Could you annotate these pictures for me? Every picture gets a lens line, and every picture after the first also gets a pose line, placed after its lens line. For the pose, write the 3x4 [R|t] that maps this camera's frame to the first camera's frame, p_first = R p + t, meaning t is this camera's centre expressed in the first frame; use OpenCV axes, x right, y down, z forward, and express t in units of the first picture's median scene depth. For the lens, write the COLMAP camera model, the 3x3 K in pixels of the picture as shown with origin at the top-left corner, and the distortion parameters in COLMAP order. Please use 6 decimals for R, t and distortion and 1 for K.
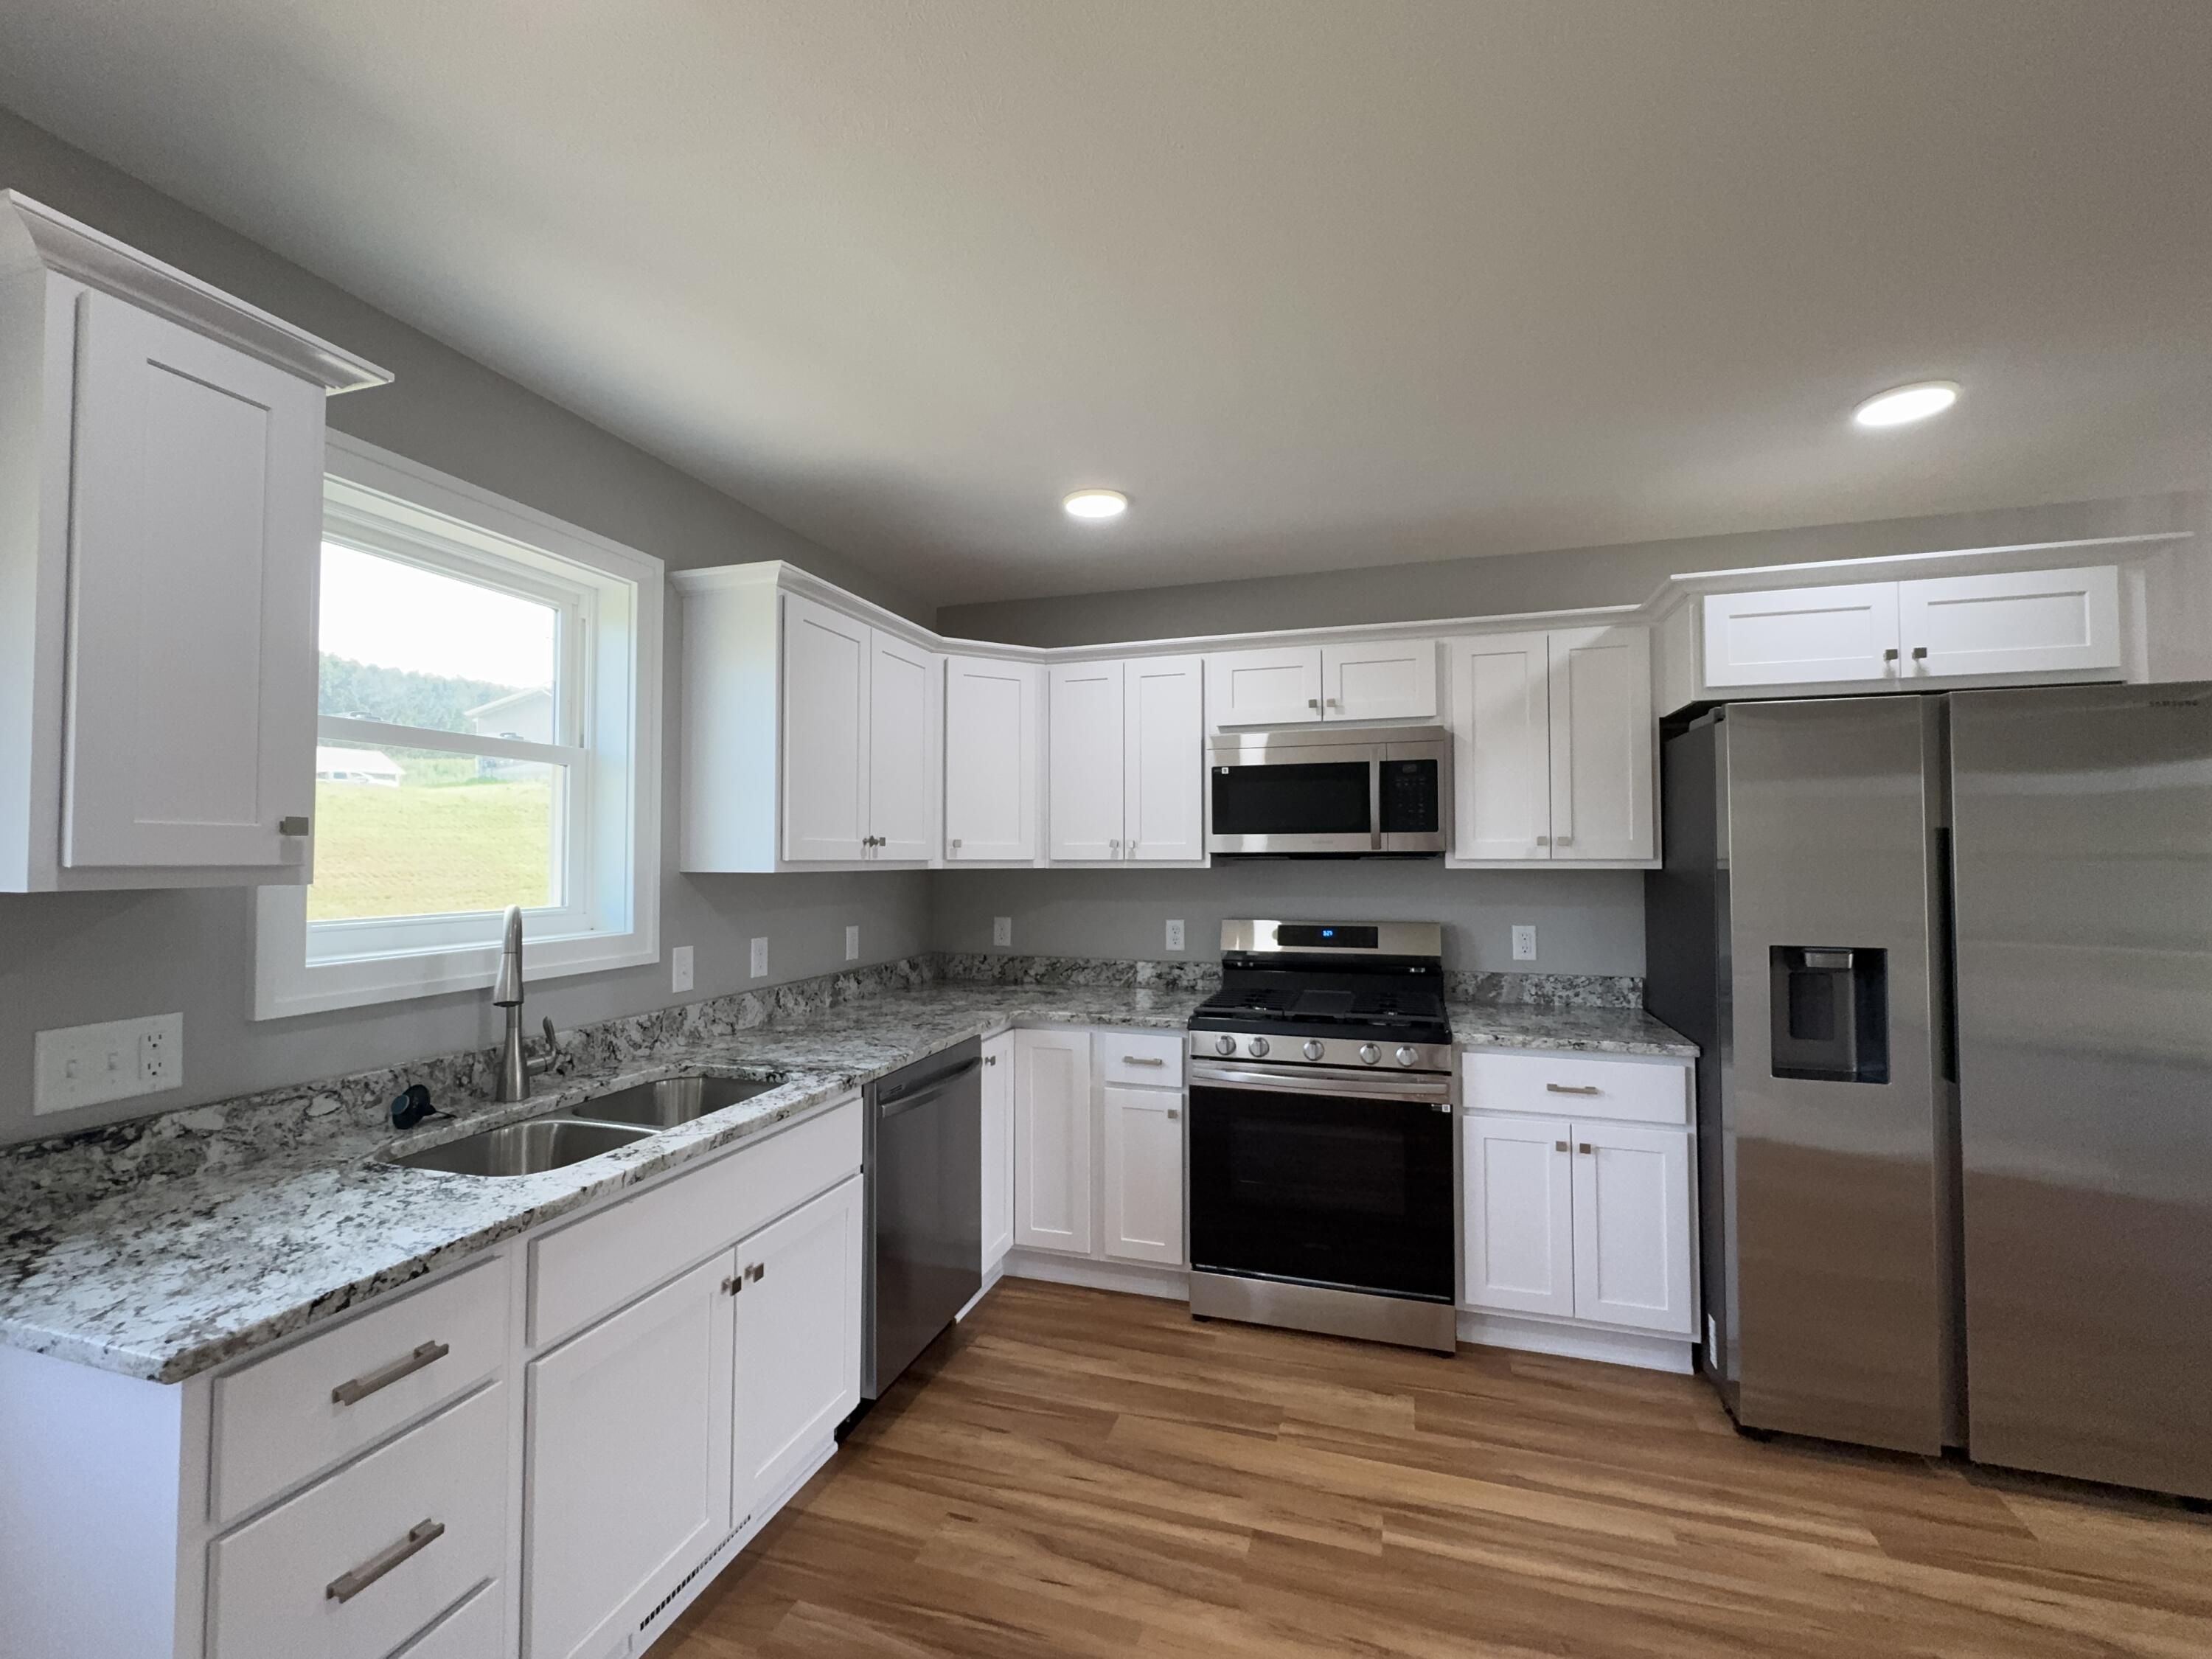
lens RADIAL K [[920.5, 0, 1106.0], [0, 920.5, 829.5], [0, 0, 1]] dist [0.000774, 0.000151]
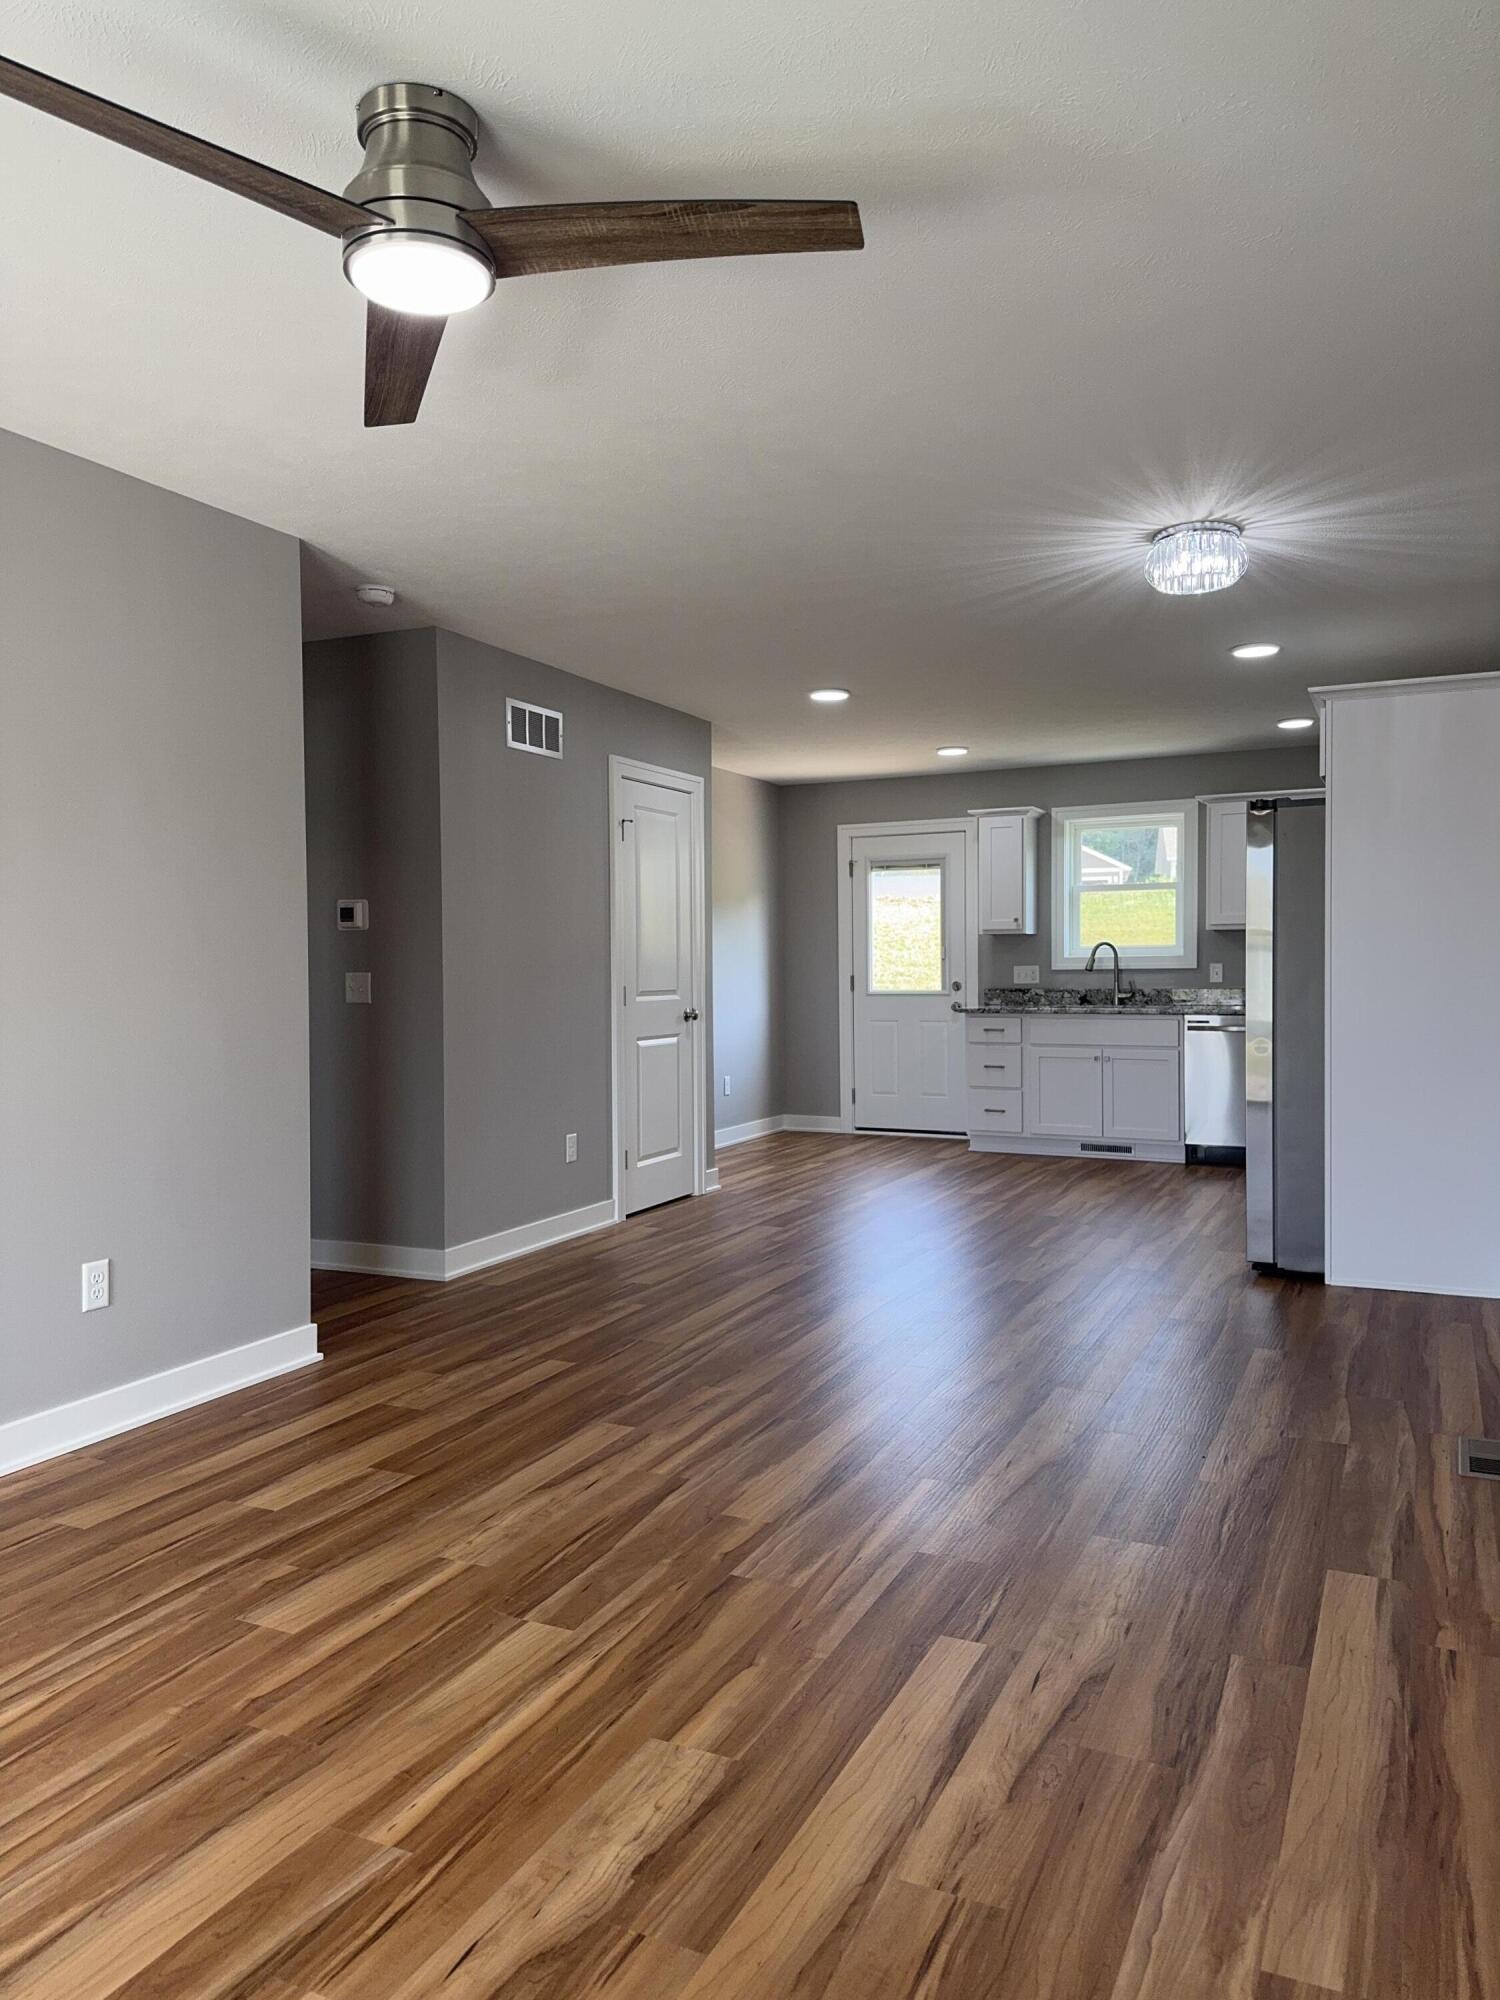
lens RADIAL K [[1347.7, 0, 750.0], [0, 1347.7, 1000.0], [0, 0, 1]] dist [0.068906, -0.084464]
pose [[-0.140200, 0.029886, -0.989672, 3.259072], [0.041463, 0.998845, 0.024289, 0.095665], [0.989255, -0.037629, -0.141277, 0.359771]]
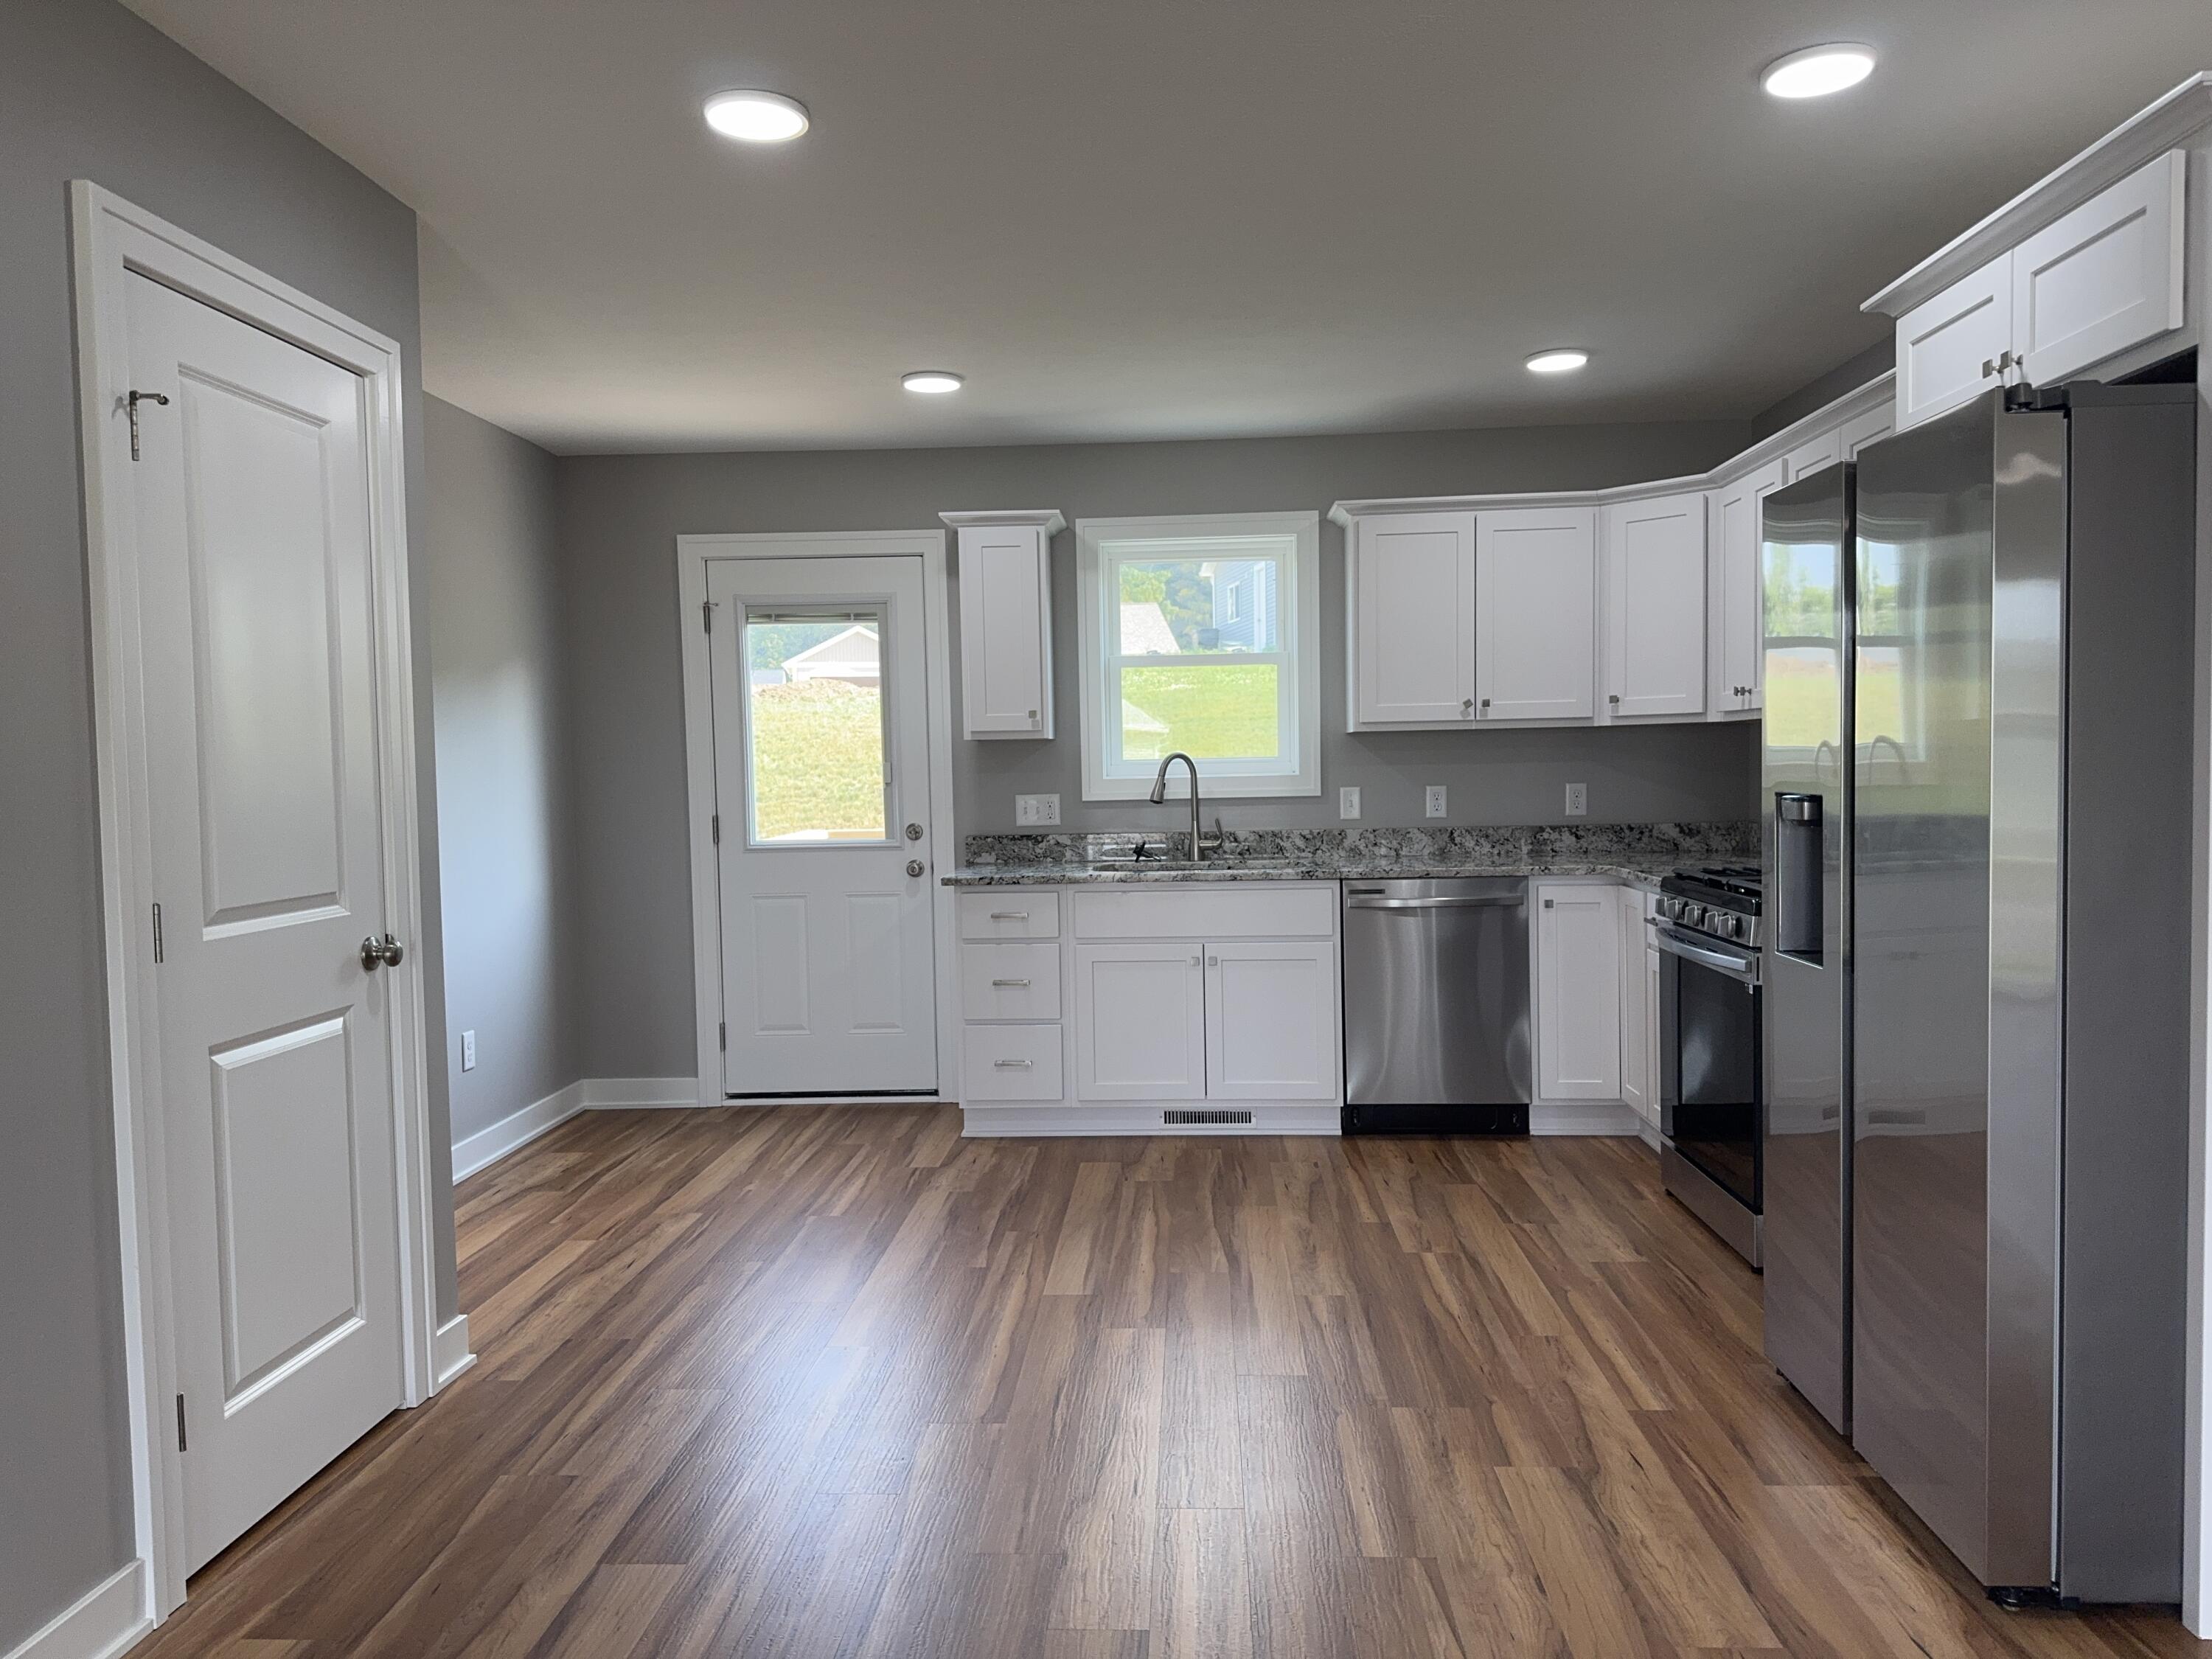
lens RADIAL K [[1490.6, 0, 1106.0], [0, 1490.6, 829.5], [0, 0, 1]] dist [0.068906, -0.084464]
pose [[0.260617, 0.042236, -0.964518, 1.719581], [0.050020, 0.997110, 0.057179, 0.048657], [0.964145, -0.063147, 0.257752, 0.077732]]
